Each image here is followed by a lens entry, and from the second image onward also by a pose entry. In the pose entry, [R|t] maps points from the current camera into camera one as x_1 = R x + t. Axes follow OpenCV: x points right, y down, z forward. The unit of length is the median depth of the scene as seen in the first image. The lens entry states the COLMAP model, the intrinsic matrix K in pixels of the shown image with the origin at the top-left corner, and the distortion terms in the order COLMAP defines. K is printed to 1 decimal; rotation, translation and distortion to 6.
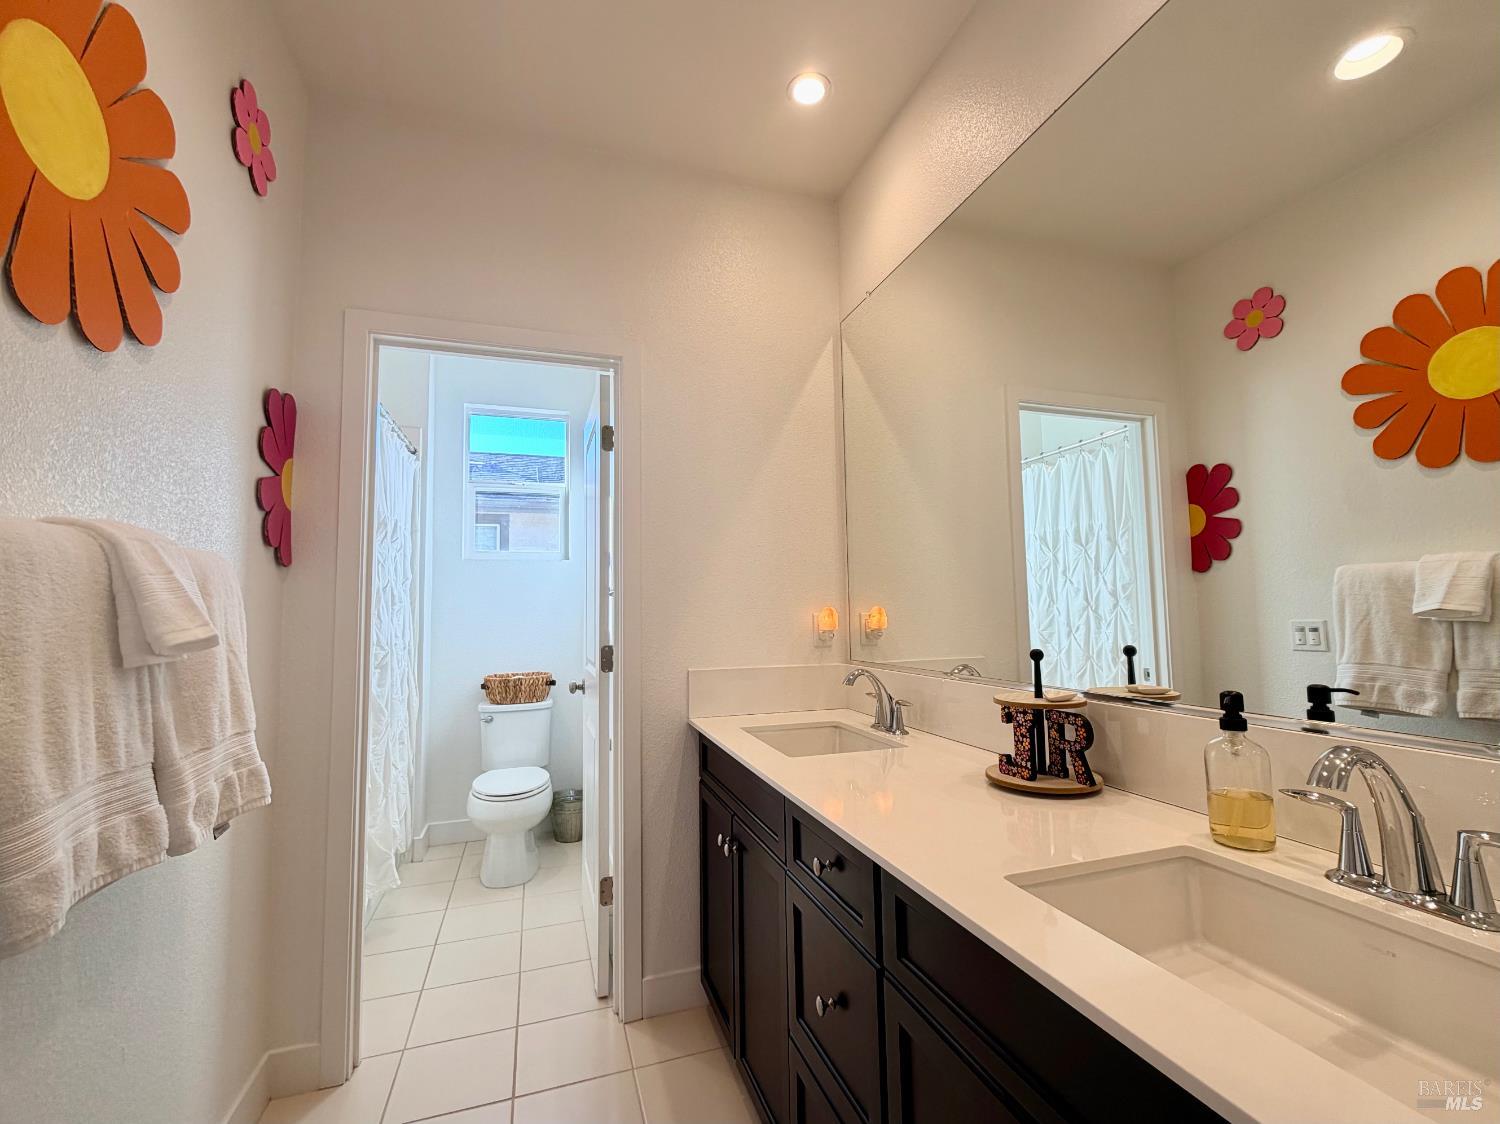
lens RADIAL K [[638.8, 0, 750.0], [0, 638.8, 562.0], [0, 0, 1]] dist [0.002273, -0.000889]
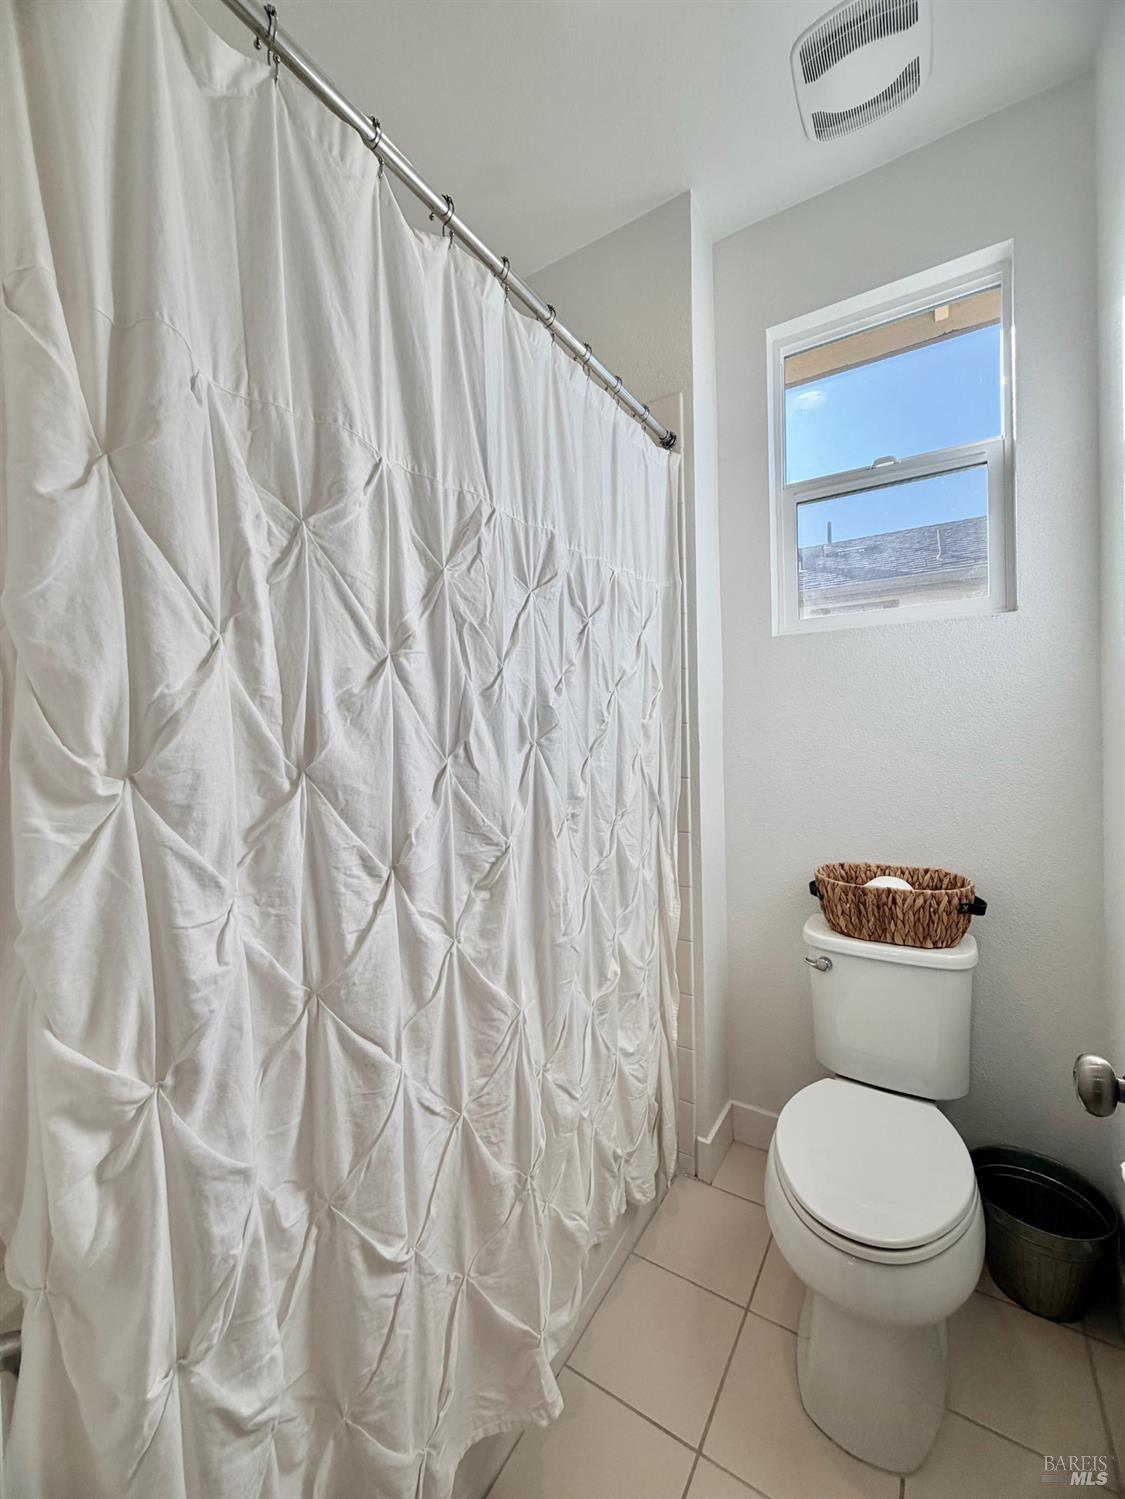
lens RADIAL K [[595.1, 0, 562.5], [0, 595.1, 749.5], [0, 0, 1]] dist [-0.000614, 0.000502]
pose [[0.633215, 0.017905, -0.773769, -0.189217], [0.068471, 0.994517, 0.079046, 0.038436], [0.770942, -0.103034, 0.628517, 0.581519]]
